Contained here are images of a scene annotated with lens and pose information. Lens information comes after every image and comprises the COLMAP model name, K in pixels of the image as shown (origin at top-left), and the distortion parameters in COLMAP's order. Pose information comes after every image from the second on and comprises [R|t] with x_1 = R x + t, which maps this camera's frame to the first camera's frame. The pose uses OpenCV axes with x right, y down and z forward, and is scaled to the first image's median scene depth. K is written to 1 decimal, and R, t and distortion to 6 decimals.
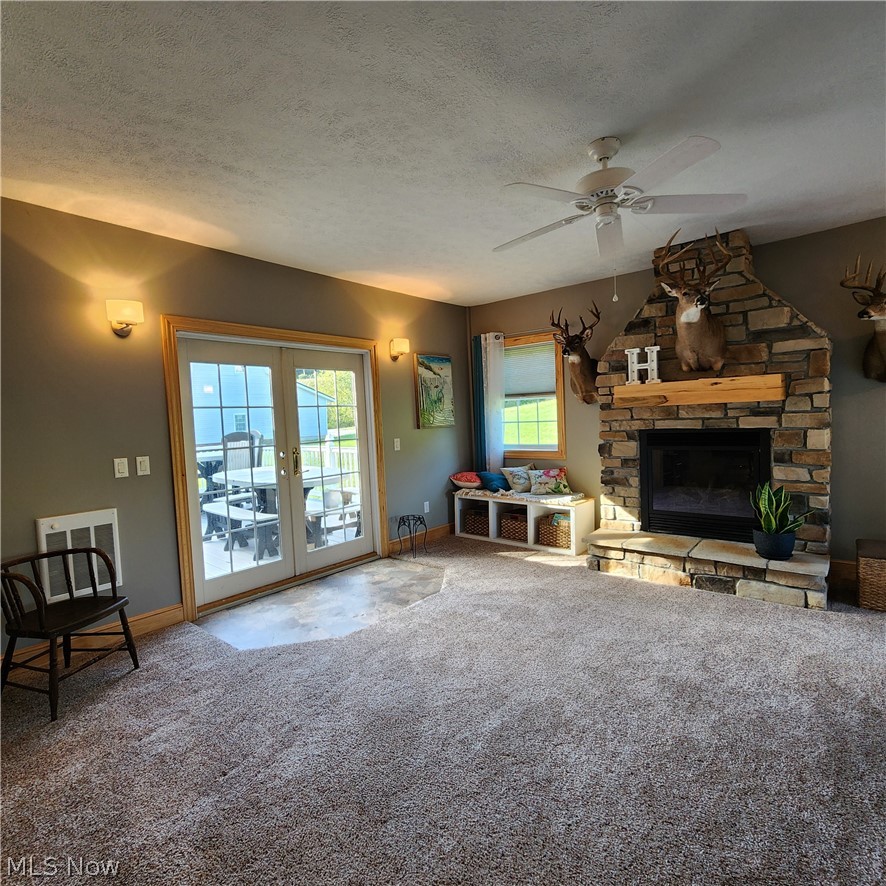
lens RADIAL K [[489.3, 0, 440.8], [0, 489.3, 440.8], [0, 0, 1]] dist [0.000979, 0.000467]
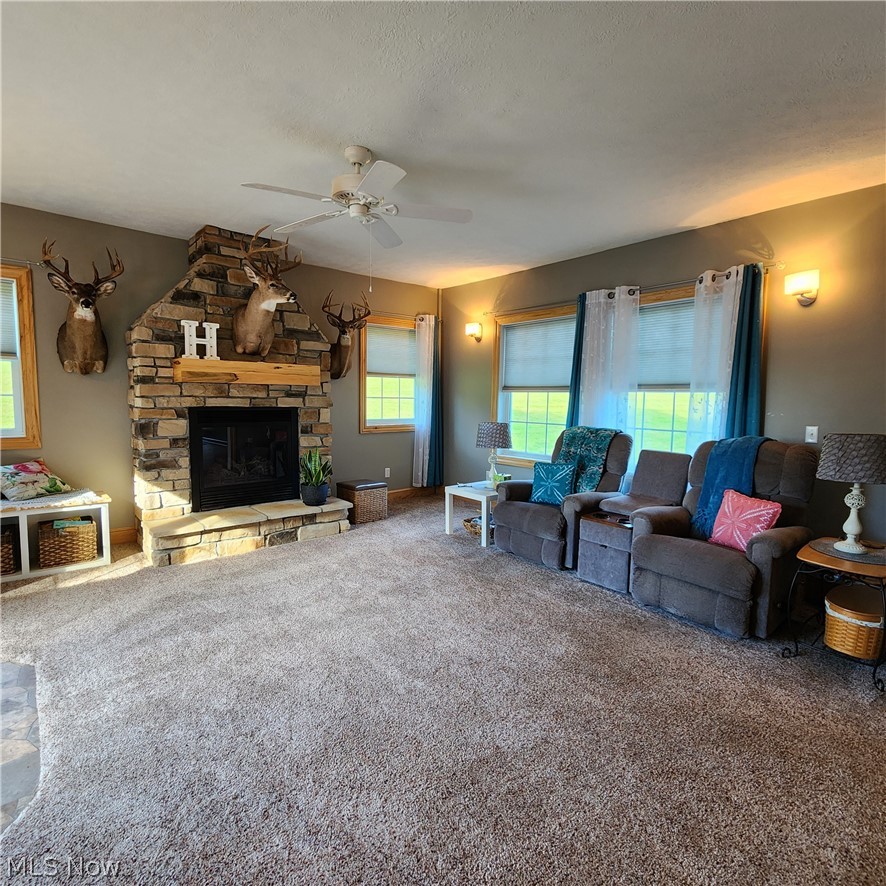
lens RADIAL K [[489.3, 0, 440.8], [0, 489.3, 440.8], [0, 0, 1]] dist [0.000979, 0.000467]
pose [[0.157331, -0.040138, 0.986730, -0.495483], [0.030318, 0.998899, 0.035799, 0.025580], [-0.987080, 0.024283, 0.158374, 0.395026]]
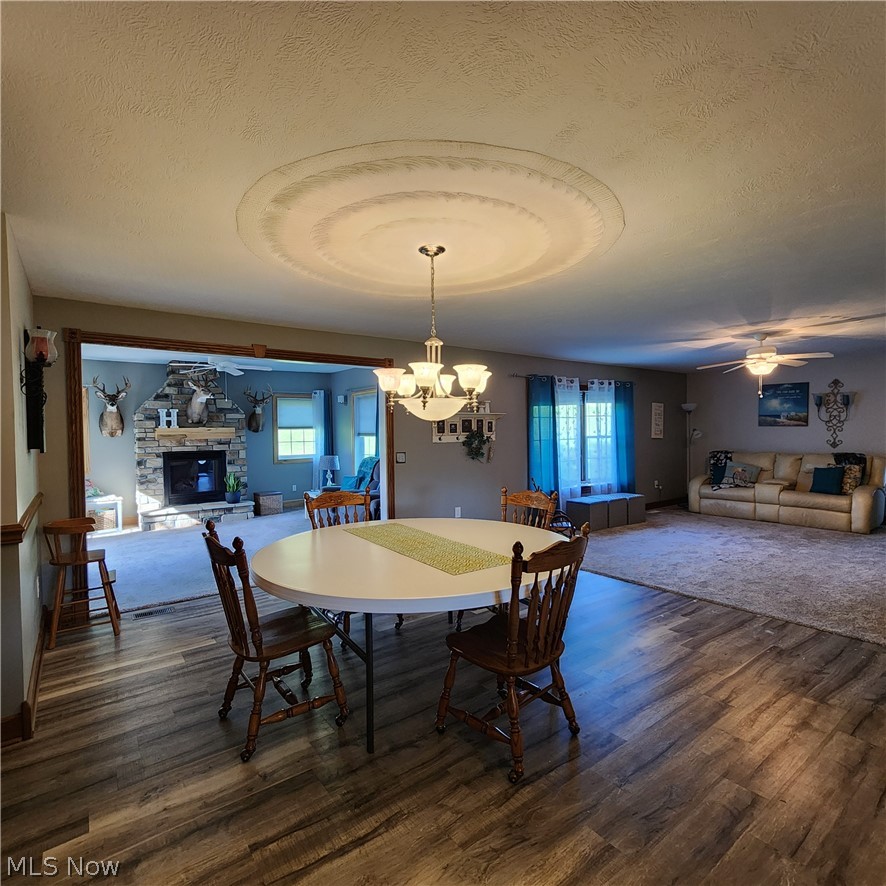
lens RADIAL K [[487.1, 0, 443.0], [0, 487.1, 443.0], [0, 0, 1]] dist [0.001746, 0.000733]
pose [[0.216463, 0.017779, 0.976129, -1.267673], [0.058426, 0.997806, -0.031130, 0.068196], [-0.974541, 0.063770, 0.214950, -0.475016]]
